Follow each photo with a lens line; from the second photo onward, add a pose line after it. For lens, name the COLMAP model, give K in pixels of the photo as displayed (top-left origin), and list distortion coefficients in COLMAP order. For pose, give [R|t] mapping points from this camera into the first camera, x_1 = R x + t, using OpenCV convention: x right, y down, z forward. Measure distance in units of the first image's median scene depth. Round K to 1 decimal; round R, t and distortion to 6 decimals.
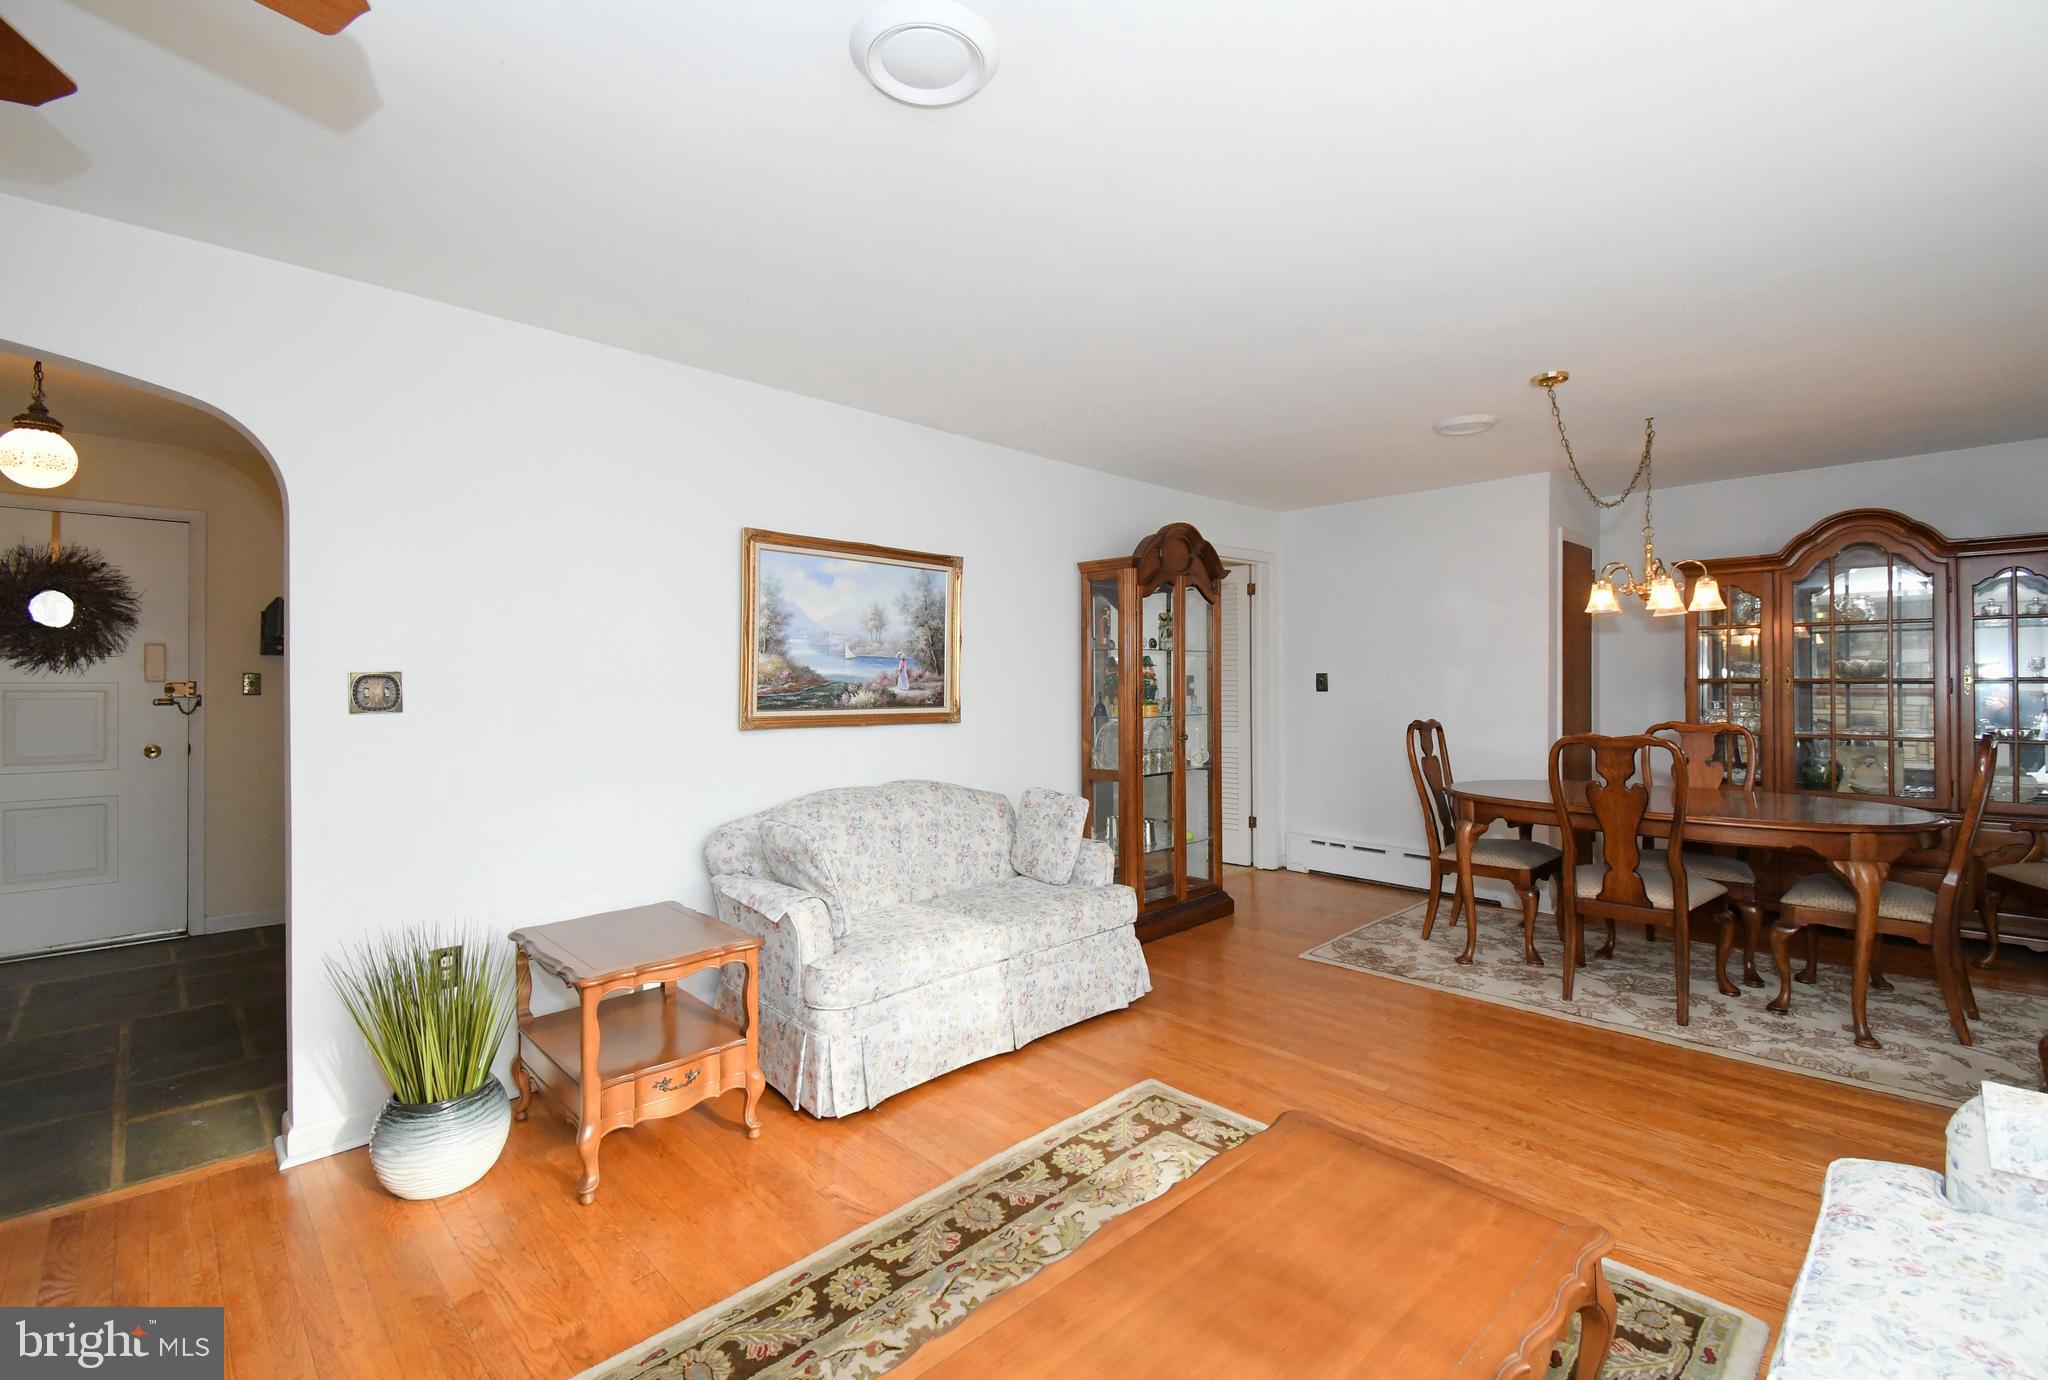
lens RADIAL K [[857.6, 0, 1014.5], [0, 857.6, 676.9], [0, 0, 1]] dist [0.013306, 0.000265]
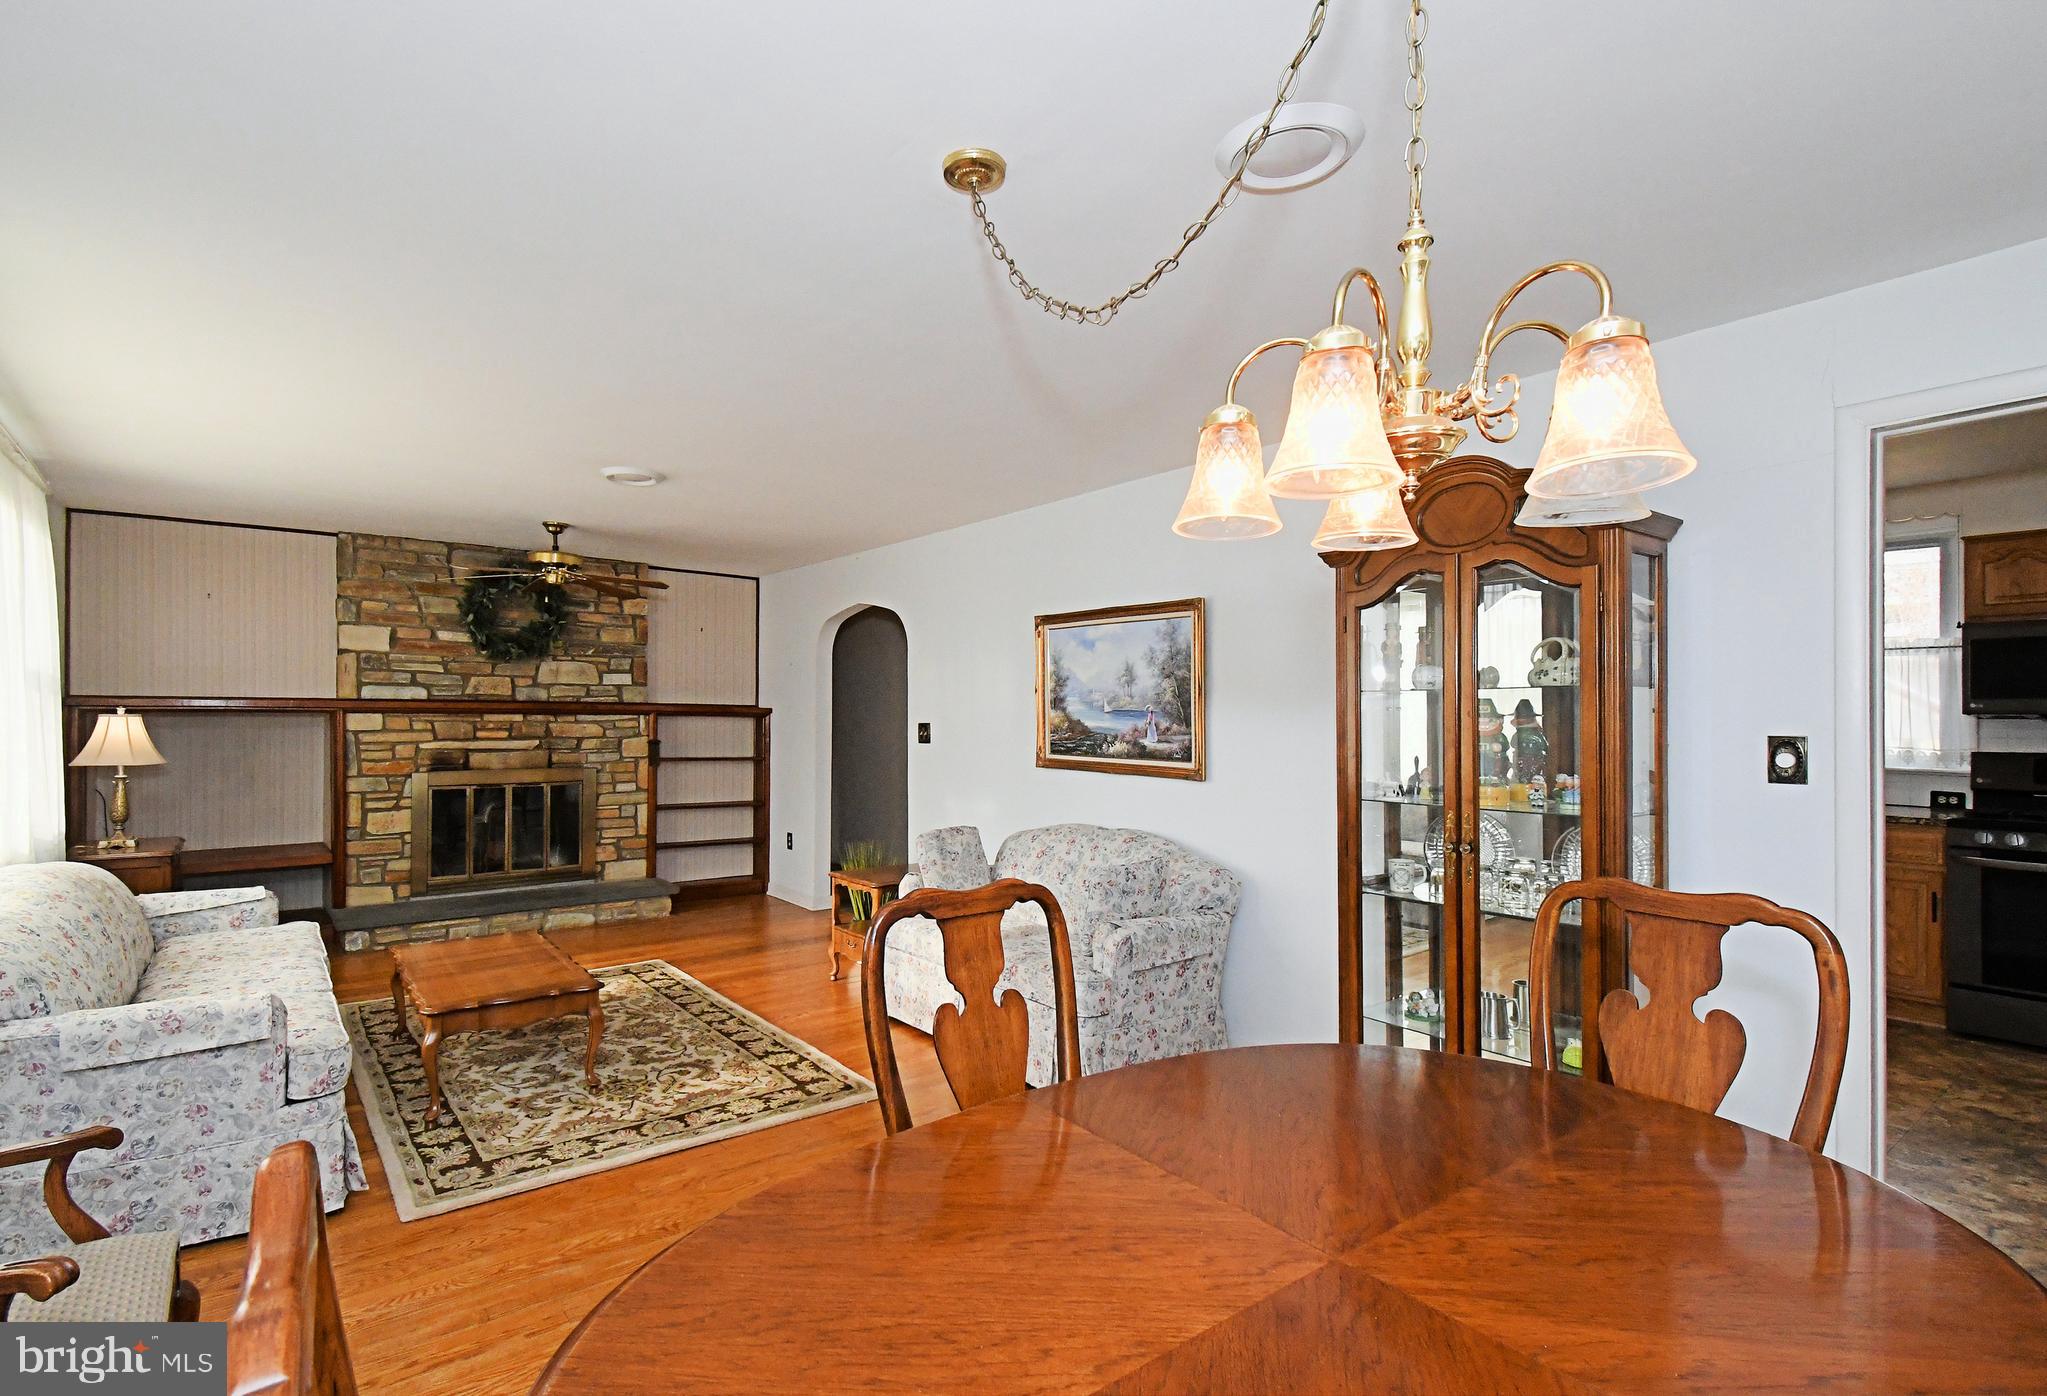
lens RADIAL K [[984.1, 0, 1002.5], [0, 984.1, 731.5], [0, 0, 1]] dist [0.030220, 0.003601]
pose [[-0.098403, 0.019304, -0.994959, 1.170842], [0.003206, 0.999813, 0.019081, -0.022656], [0.995142, -0.001312, -0.098446, 1.055686]]
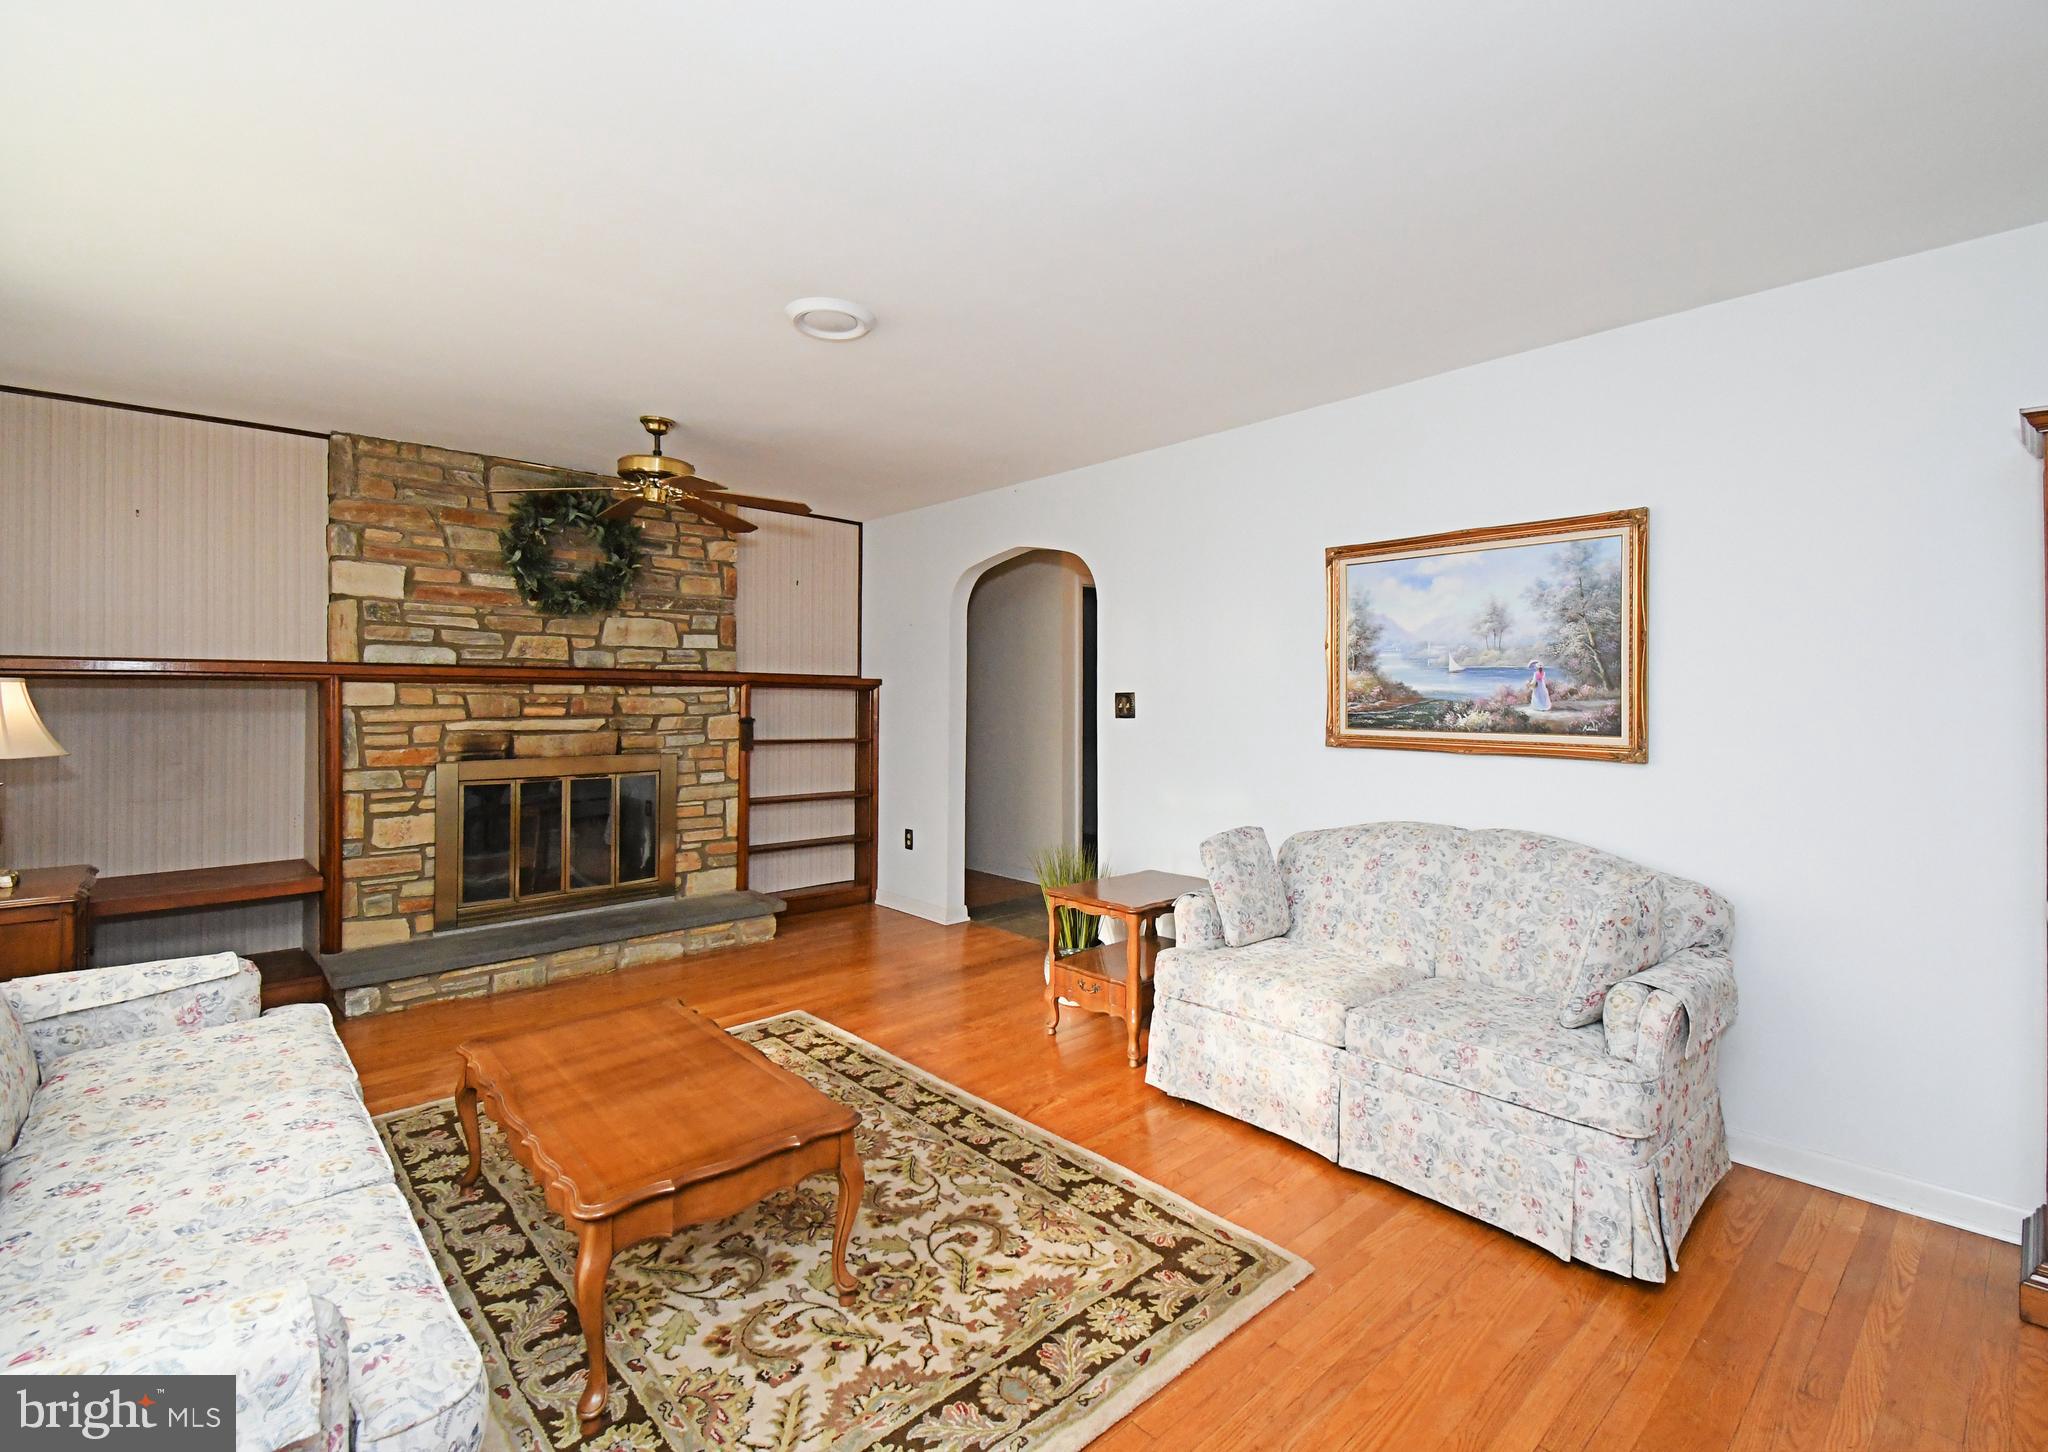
lens RADIAL K [[939.5, 0, 1070.8], [0, 939.5, 704.6], [0, 0, 1]] dist [0.032808, -0.006463]
pose [[0.007275, 0.010262, -0.999921, 0.770774], [0.008279, 0.999912, 0.010322, -0.002078], [0.999939, -0.008353, 0.007189, 0.661046]]
